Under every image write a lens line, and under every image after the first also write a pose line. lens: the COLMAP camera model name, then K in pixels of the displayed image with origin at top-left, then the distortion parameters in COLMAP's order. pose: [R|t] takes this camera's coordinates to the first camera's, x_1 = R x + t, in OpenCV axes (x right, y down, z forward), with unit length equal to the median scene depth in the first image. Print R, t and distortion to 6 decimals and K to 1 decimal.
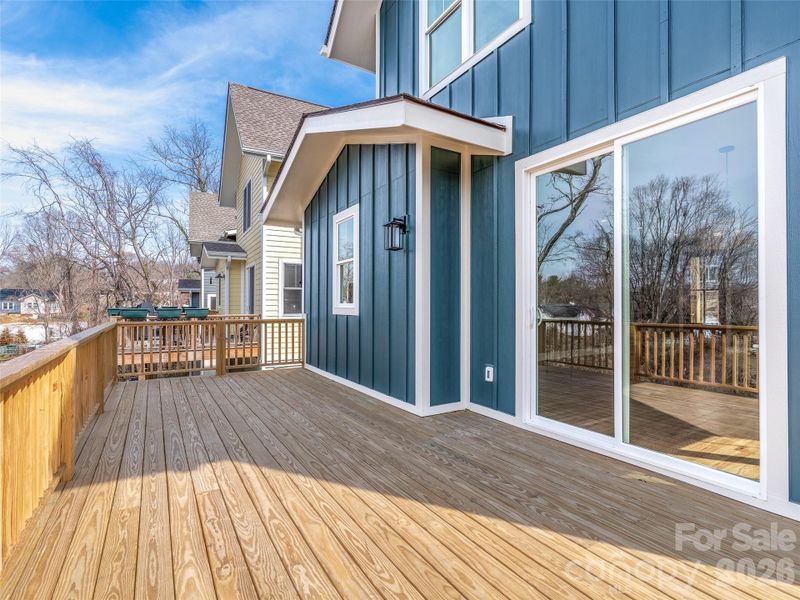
lens RADIAL K [[405.3, 0, 401.8], [0, 405.3, 301.4], [0, 0, 1]] dist [-0.009940, 0.001865]
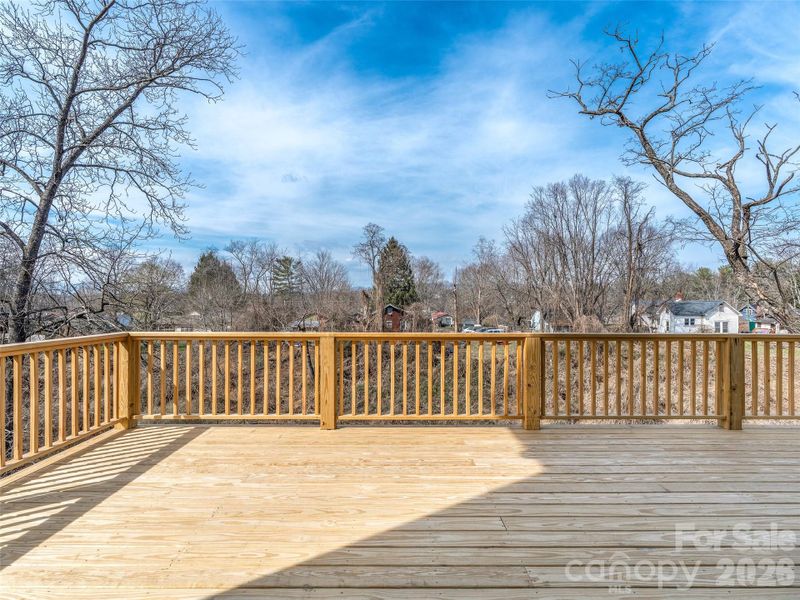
lens RADIAL K [[405.3, 0, 401.8], [0, 405.3, 301.4], [0, 0, 1]] dist [-0.009940, 0.001865]
pose [[-0.506719, 0.003727, -0.862103, 0.568080], [0.003219, 0.999992, 0.002431, -0.008610], [0.862105, -0.001543, -0.506727, 1.218402]]
